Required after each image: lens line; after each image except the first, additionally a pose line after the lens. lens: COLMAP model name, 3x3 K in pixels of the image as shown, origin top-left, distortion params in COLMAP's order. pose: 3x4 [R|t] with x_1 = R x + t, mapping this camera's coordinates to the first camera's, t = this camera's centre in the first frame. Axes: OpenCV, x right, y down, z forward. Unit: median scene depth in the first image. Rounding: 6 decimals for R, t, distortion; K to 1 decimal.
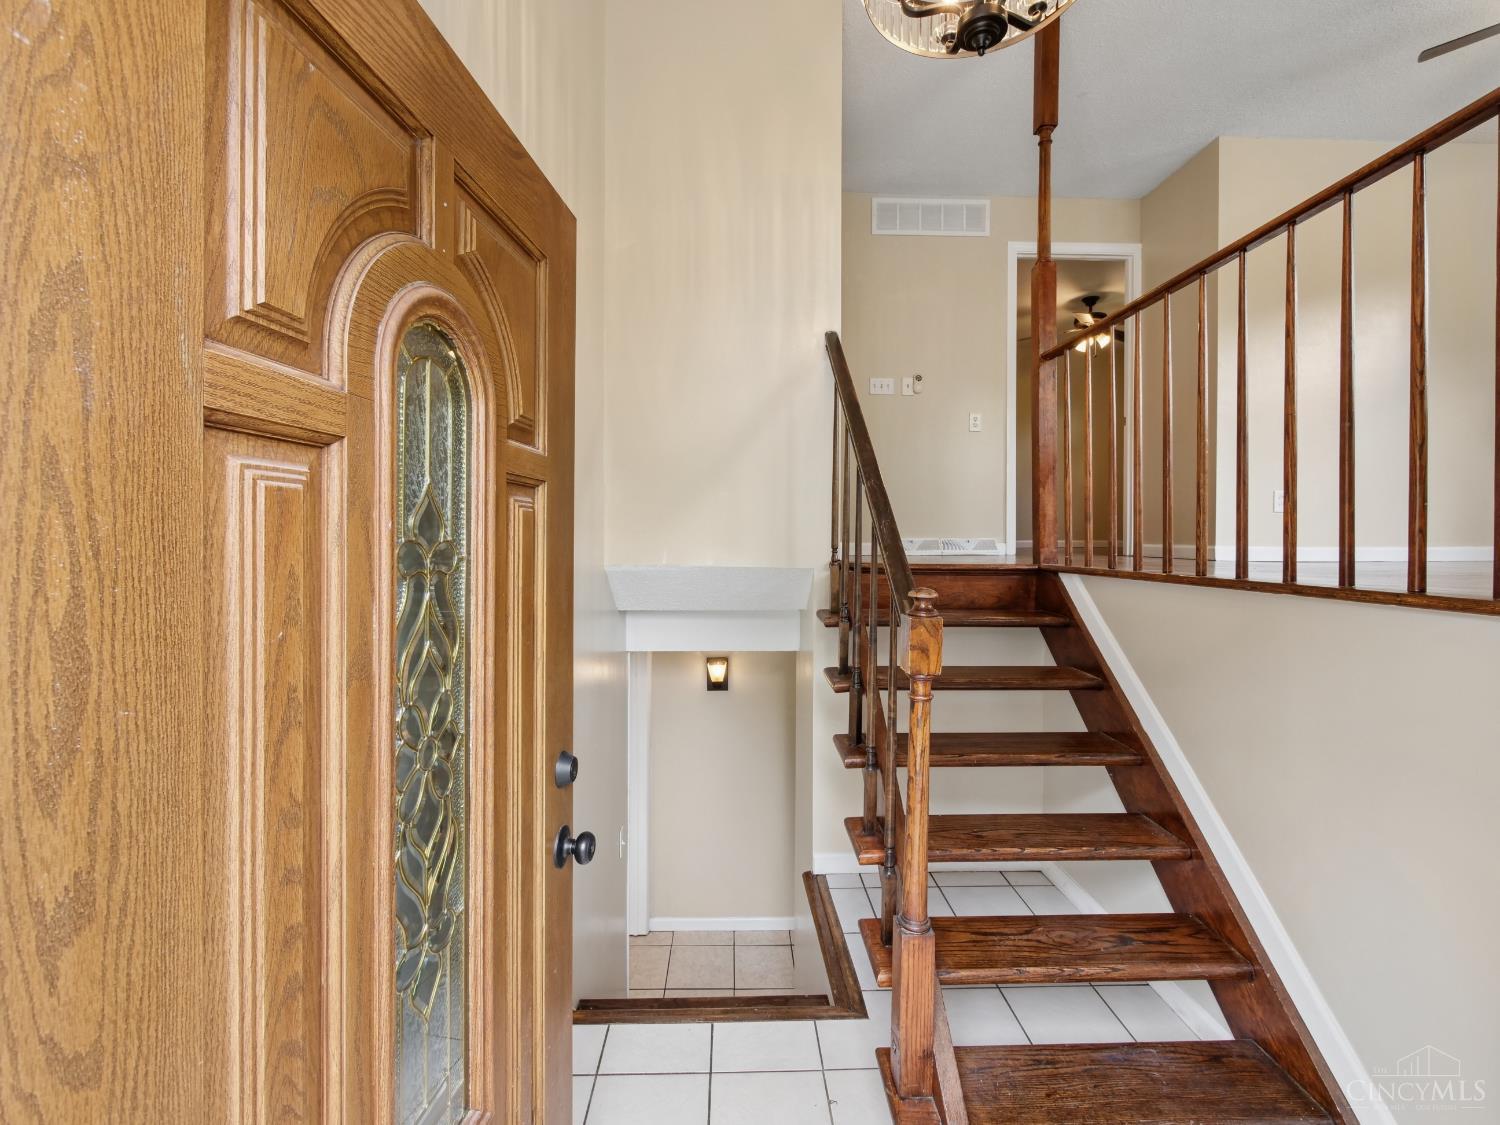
lens RADIAL K [[655.6, 0, 749.4], [0, 655.6, 537.8], [0, 0, 1]] dist [-0.004195, 0.000421]
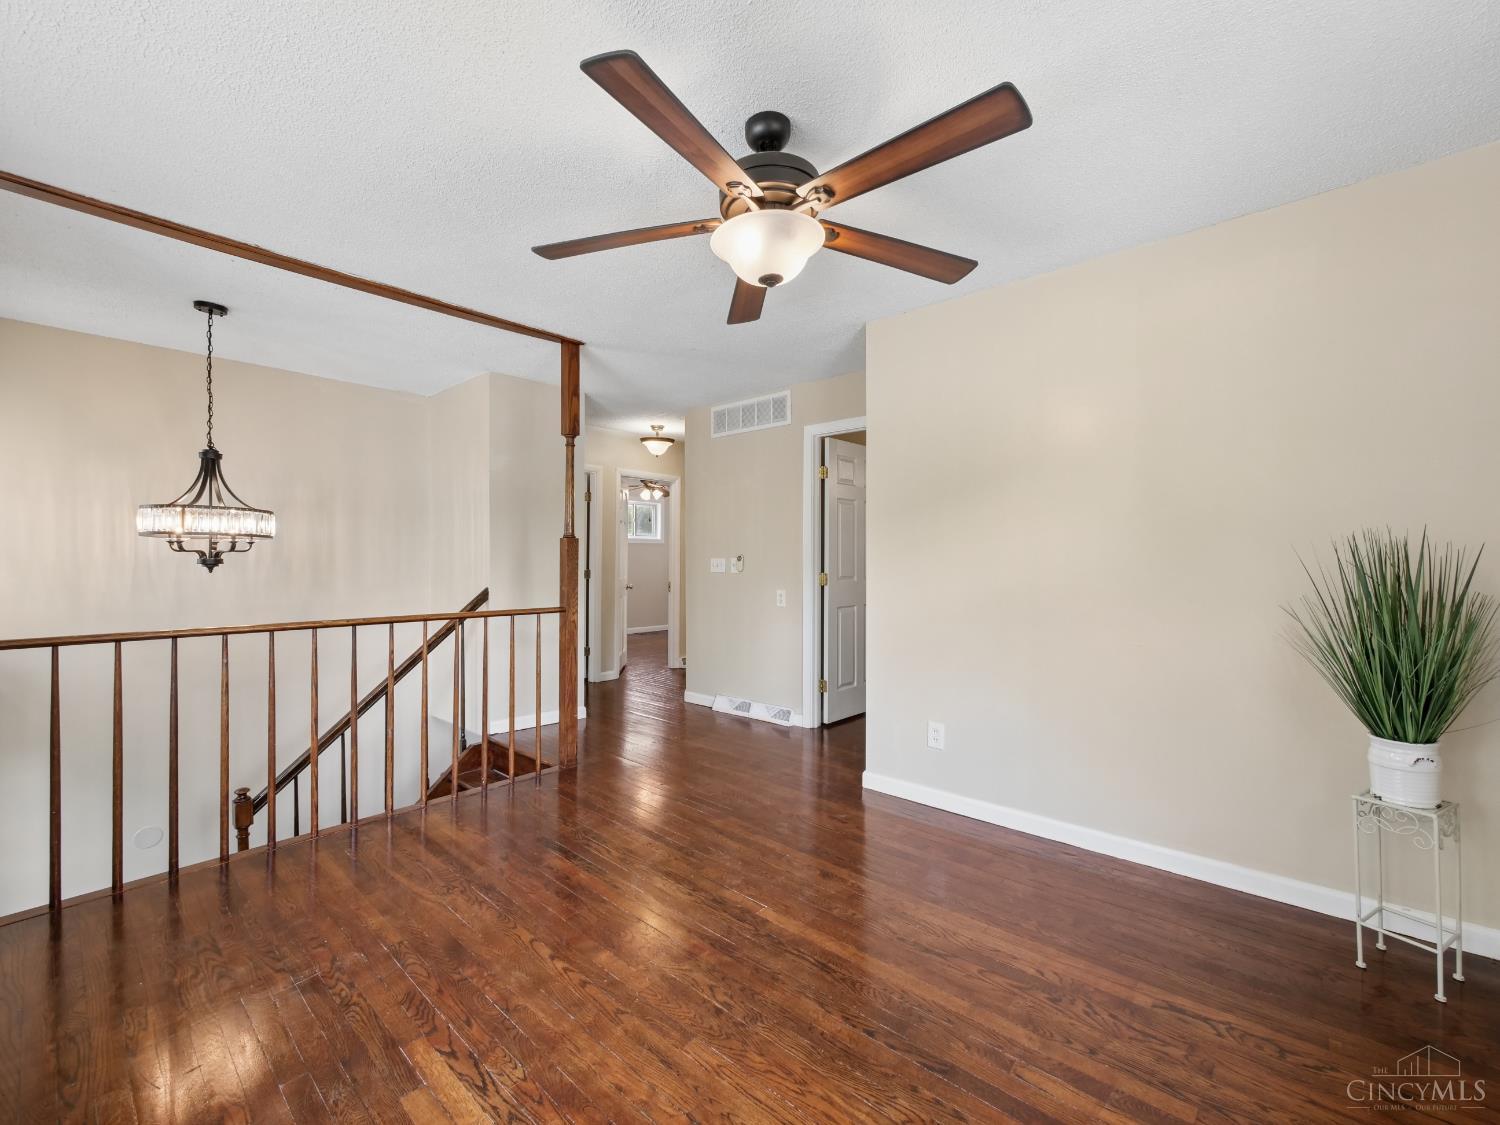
lens RADIAL K [[641.7, 0, 739.1], [0, 641.7, 546.5], [0, 0, 1]] dist [-0.002495, 0.000031]
pose [[0.709164, -0.013221, -0.704920, 1.042115], [-0.008899, 0.999577, -0.027701, -0.233392], [0.704988, 0.025918, 0.708746, 0.207812]]
